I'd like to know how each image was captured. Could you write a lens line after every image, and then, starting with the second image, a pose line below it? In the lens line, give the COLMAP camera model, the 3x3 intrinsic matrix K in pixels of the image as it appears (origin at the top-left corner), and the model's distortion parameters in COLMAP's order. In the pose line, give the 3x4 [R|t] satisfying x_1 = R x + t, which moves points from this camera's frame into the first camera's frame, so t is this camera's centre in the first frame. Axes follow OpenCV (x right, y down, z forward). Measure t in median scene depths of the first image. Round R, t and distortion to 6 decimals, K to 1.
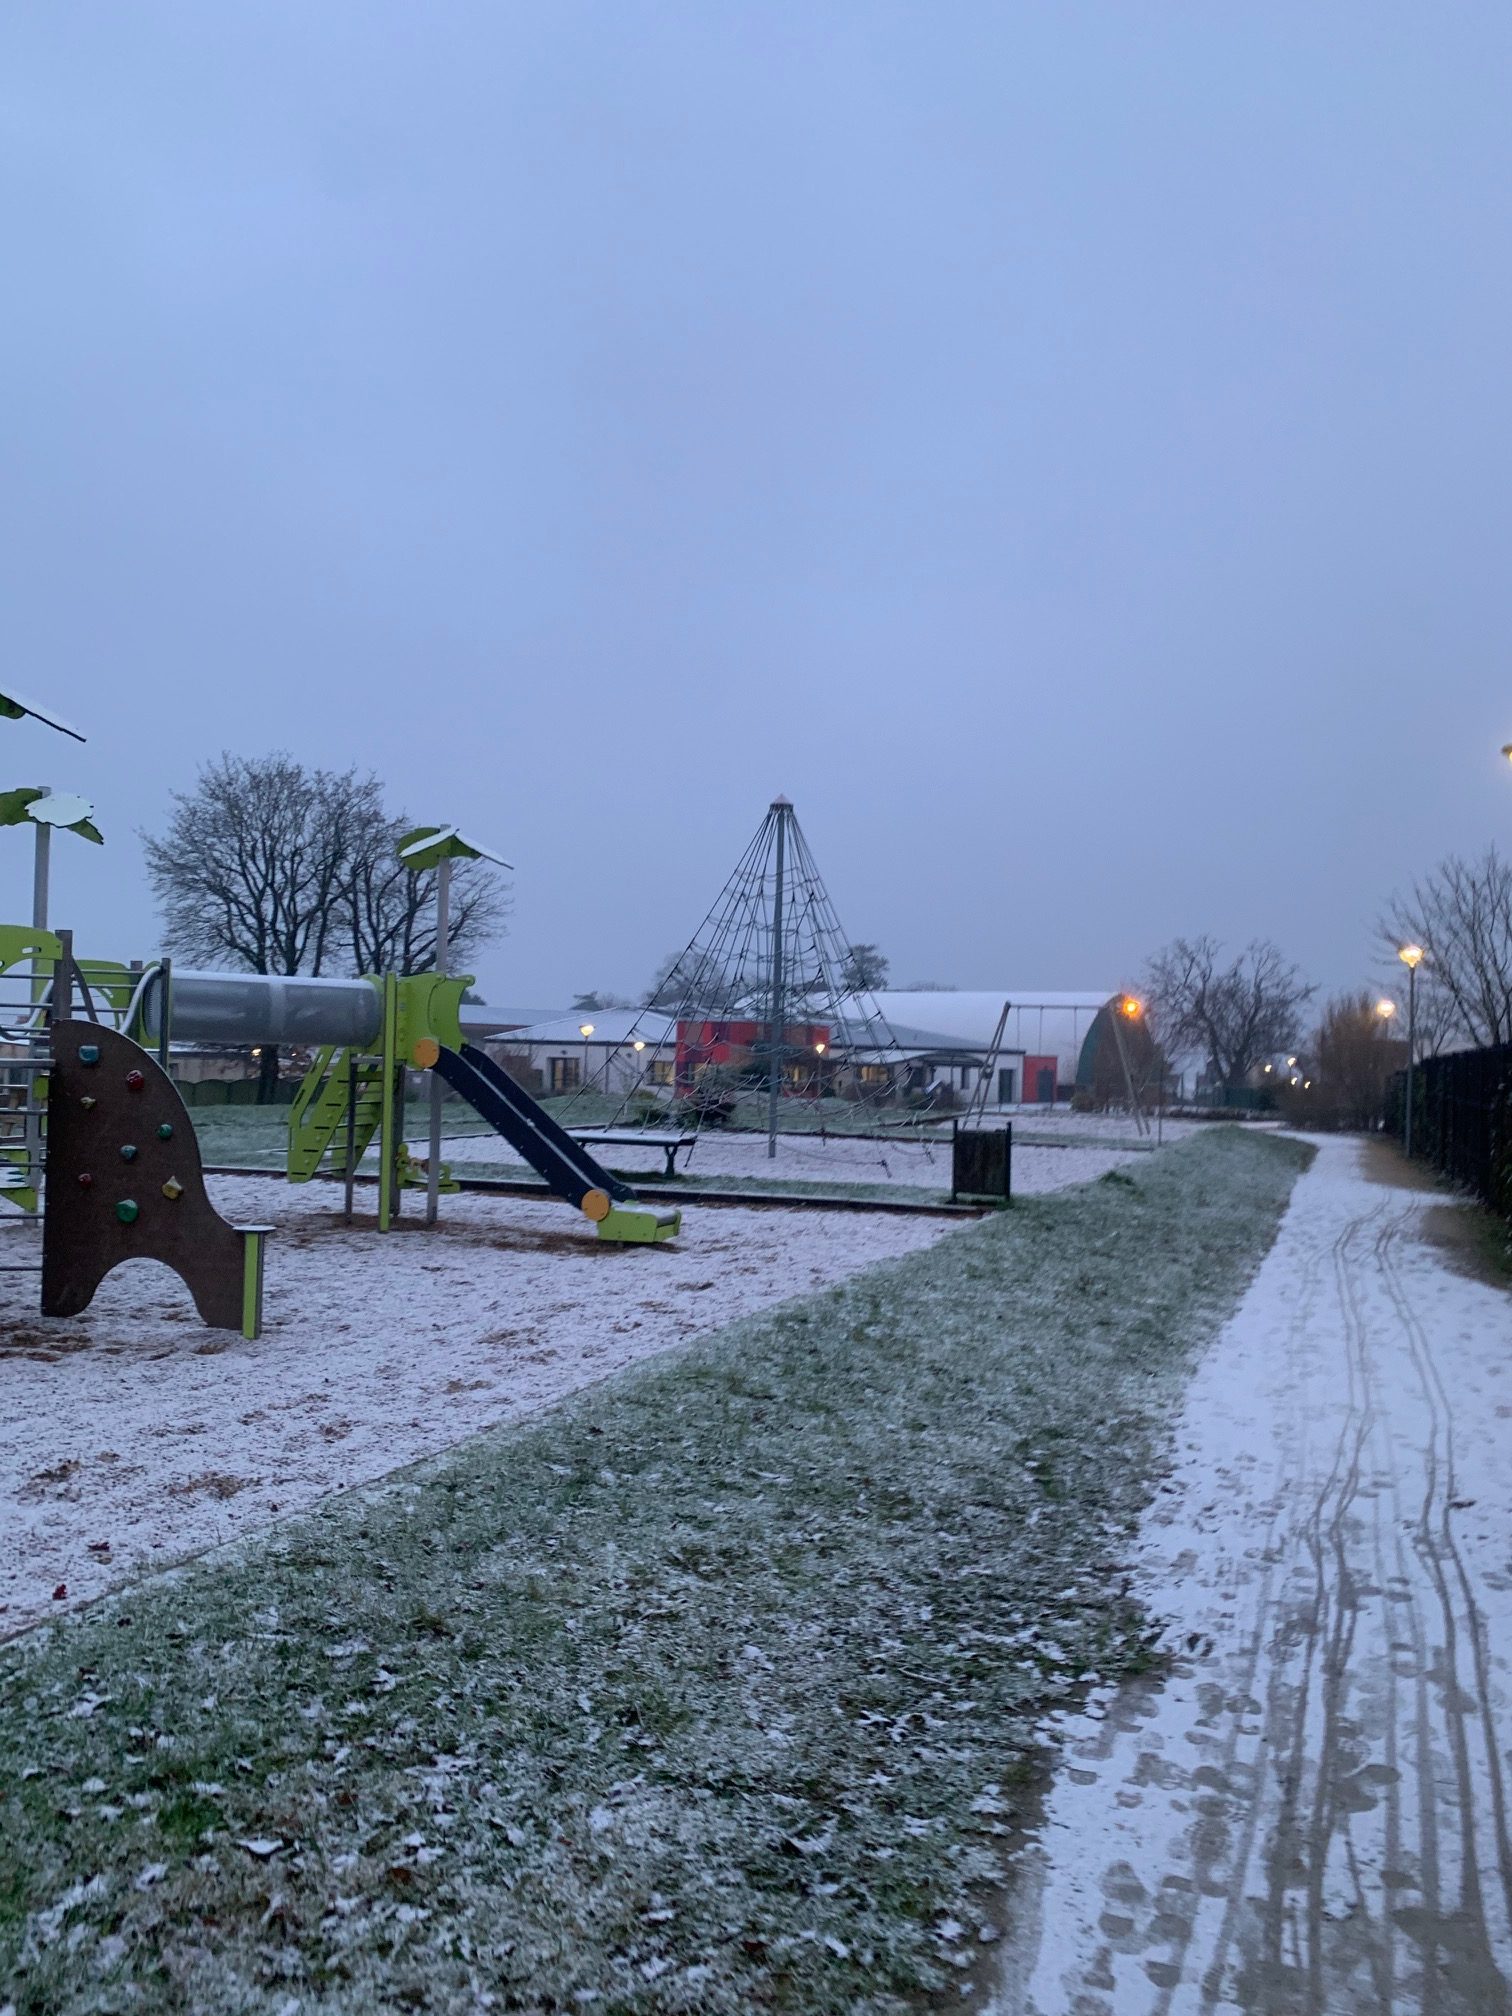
lens RADIAL K [[1673.7, 0, 756.0], [0, 1673.7, 1008.0], [0, 0, 1]] dist [0.141227, -0.346231]
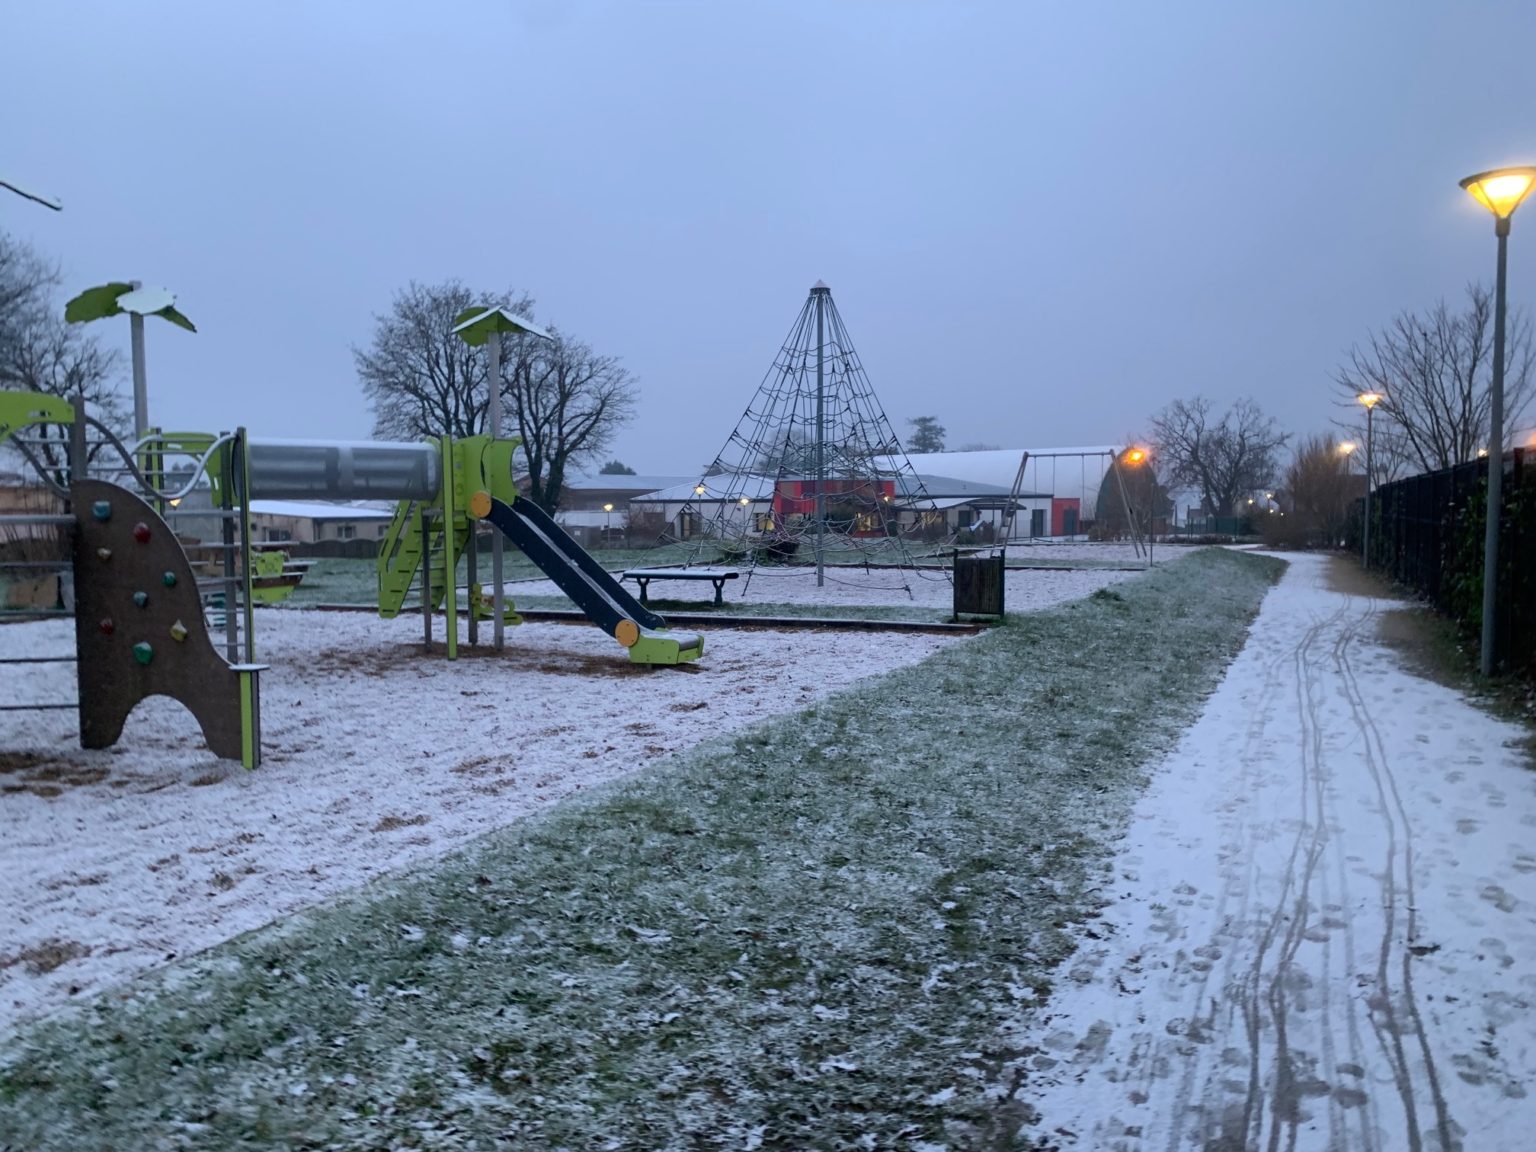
lens RADIAL K [[1234.7, 0, 768.0], [0, 1234.7, 576.0], [0, 0, 1]] dist [0.090511, -0.133978]
pose [[0.996372, -0.028418, -0.080225, 0.067952], [0.034828, 0.996213, 0.079670, 0.015172], [0.077657, -0.082175, 0.993588, 0.174499]]
